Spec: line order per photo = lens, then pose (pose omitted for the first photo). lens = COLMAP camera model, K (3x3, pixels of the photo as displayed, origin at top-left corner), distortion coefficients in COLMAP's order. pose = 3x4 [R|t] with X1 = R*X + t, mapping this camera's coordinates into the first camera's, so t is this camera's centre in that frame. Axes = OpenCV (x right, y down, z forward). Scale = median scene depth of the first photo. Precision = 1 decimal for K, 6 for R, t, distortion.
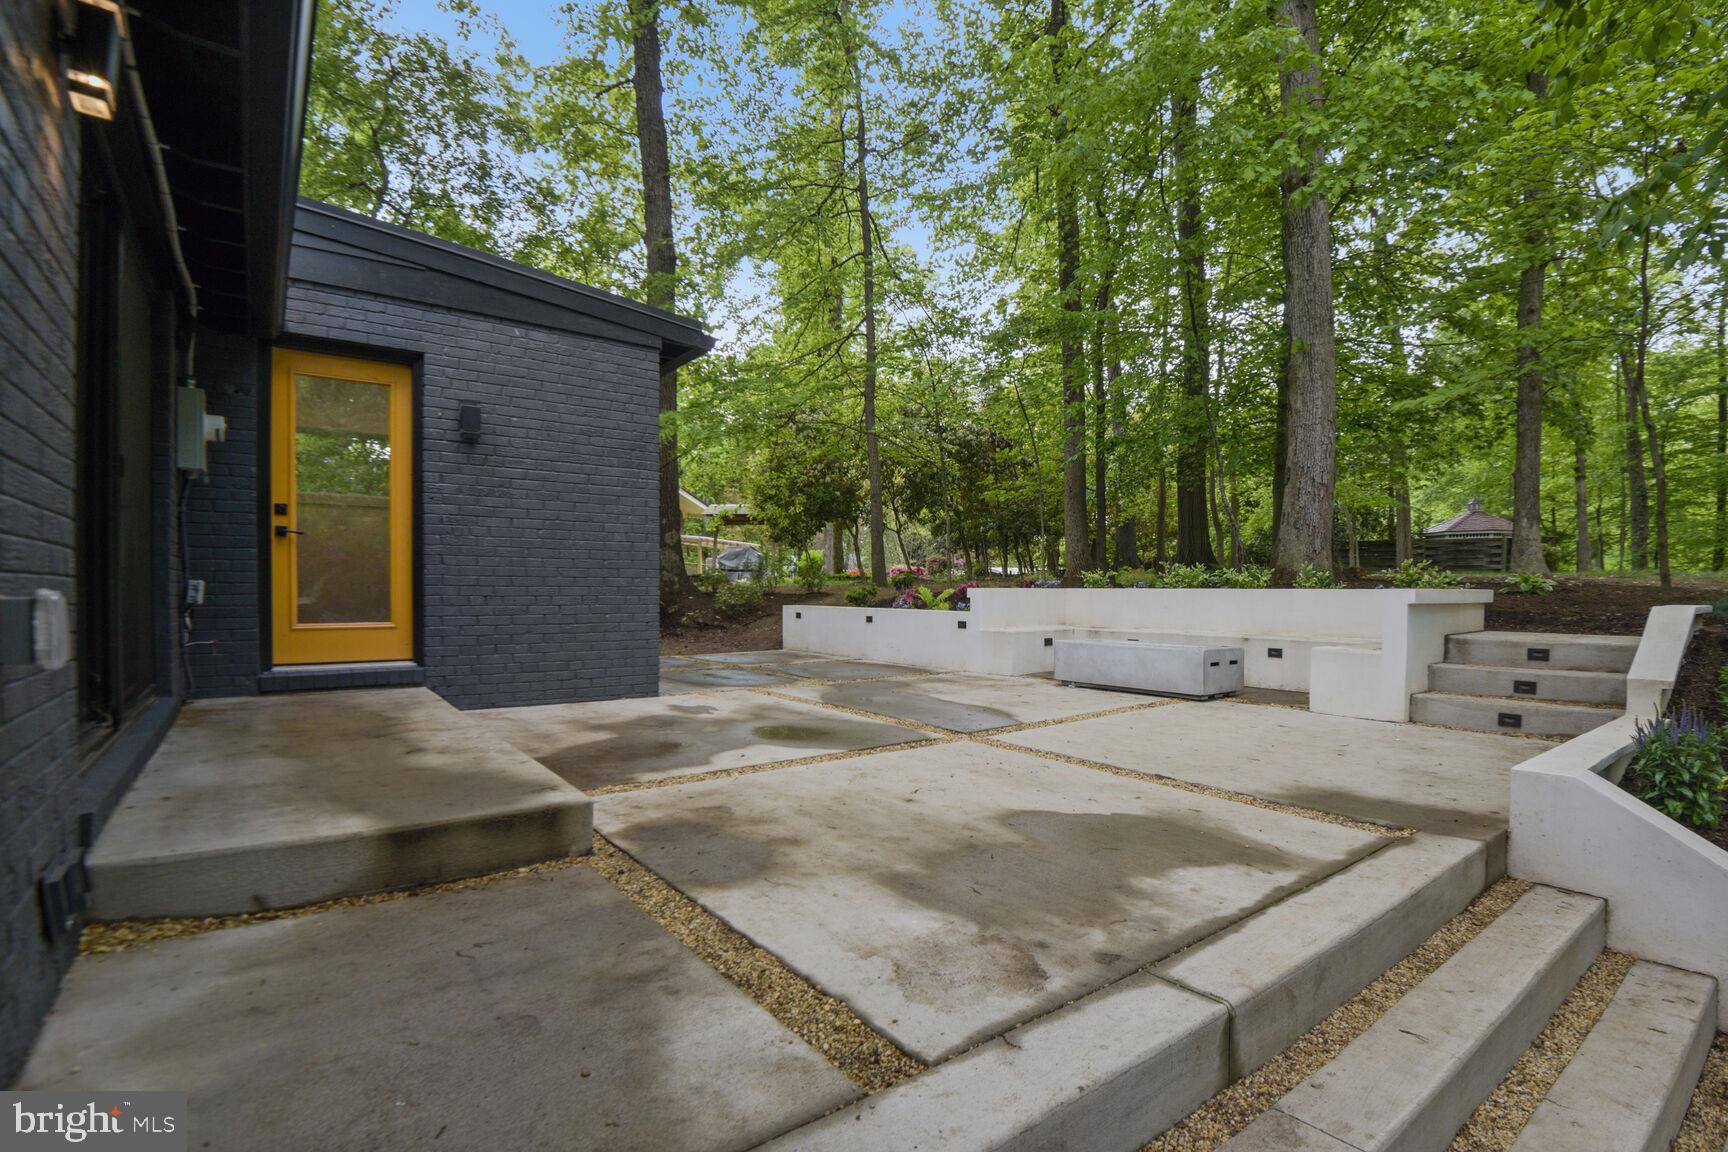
lens RADIAL K [[802.5, 0, 867.7], [0, 802.5, 588.0], [0, 0, 1]] dist [-0.008868, -0.003692]
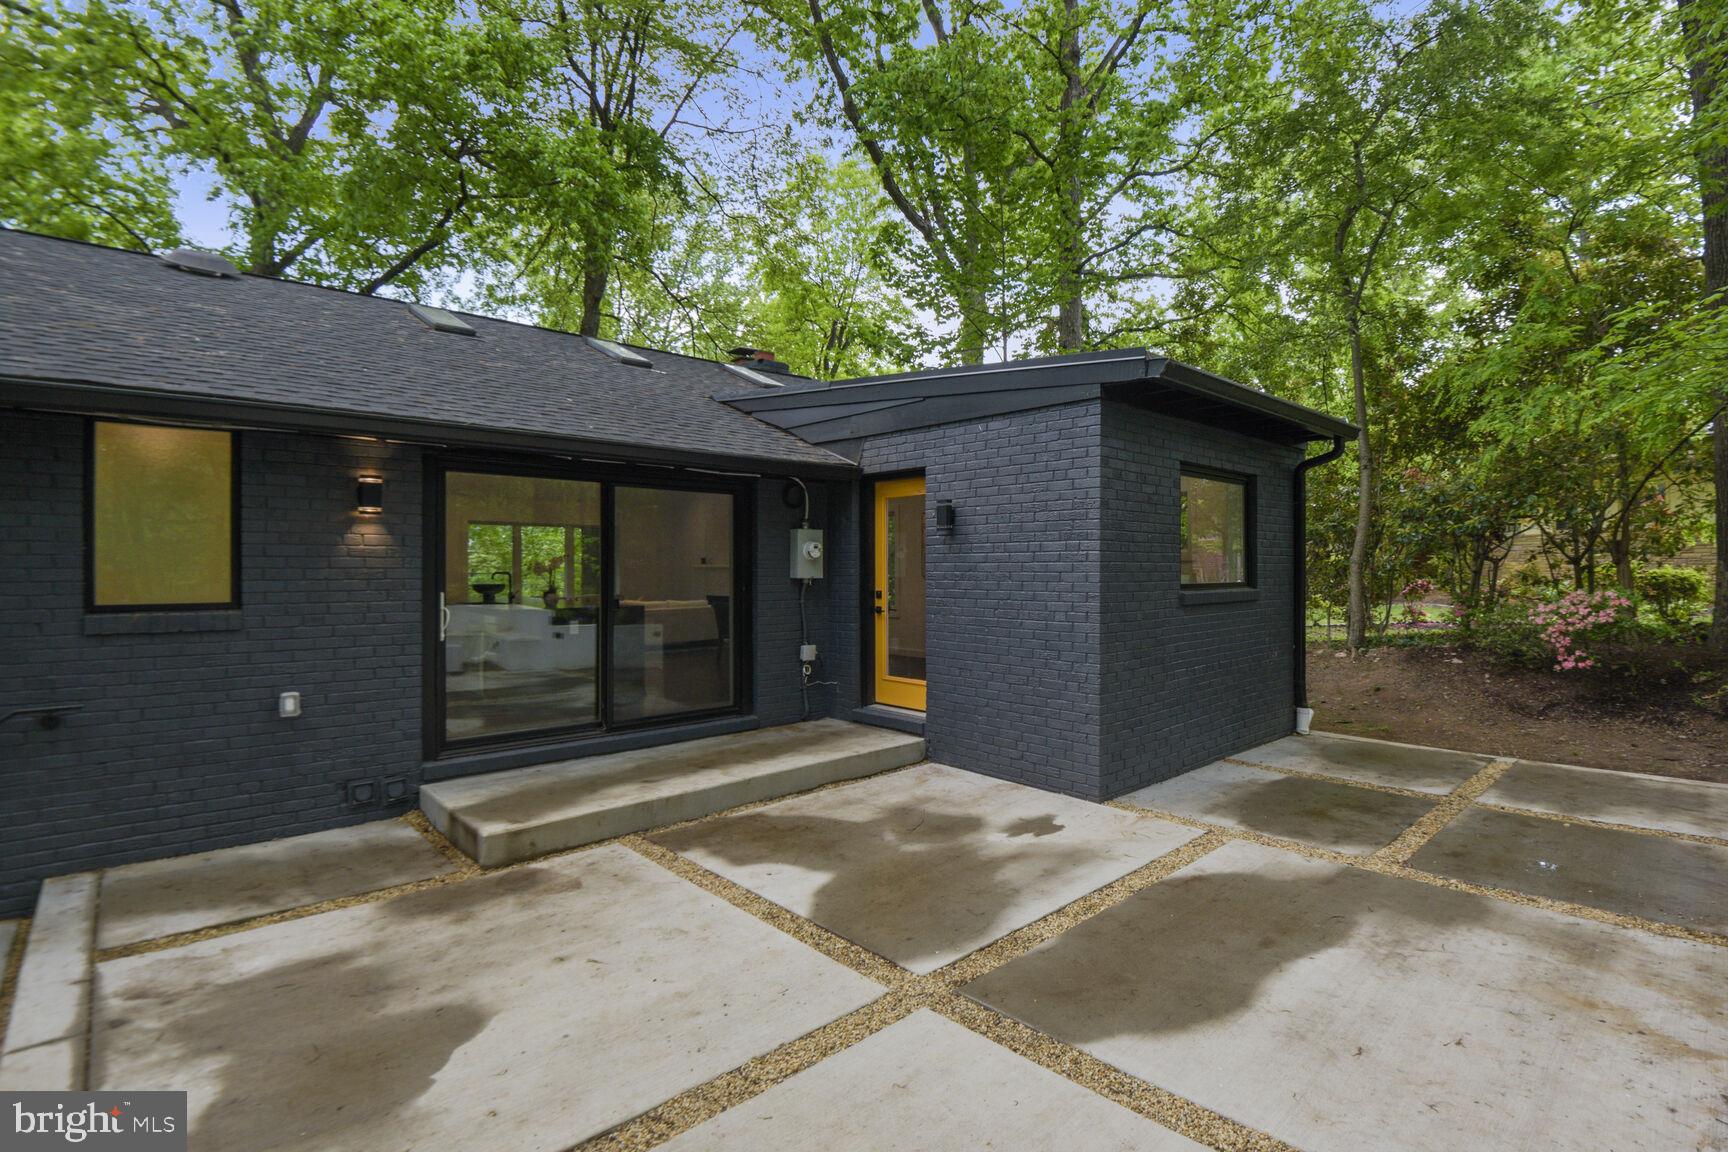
lens RADIAL K [[802.5, 0, 865.2], [0, 802.5, 570.9], [0, 0, 1]] dist [-0.008868, -0.003692]
pose [[0.090719, 0.004218, -0.995868, 1.567428], [0.009855, 0.999938, 0.005133, -0.328465], [0.995828, -0.010280, 0.090672, 1.857440]]
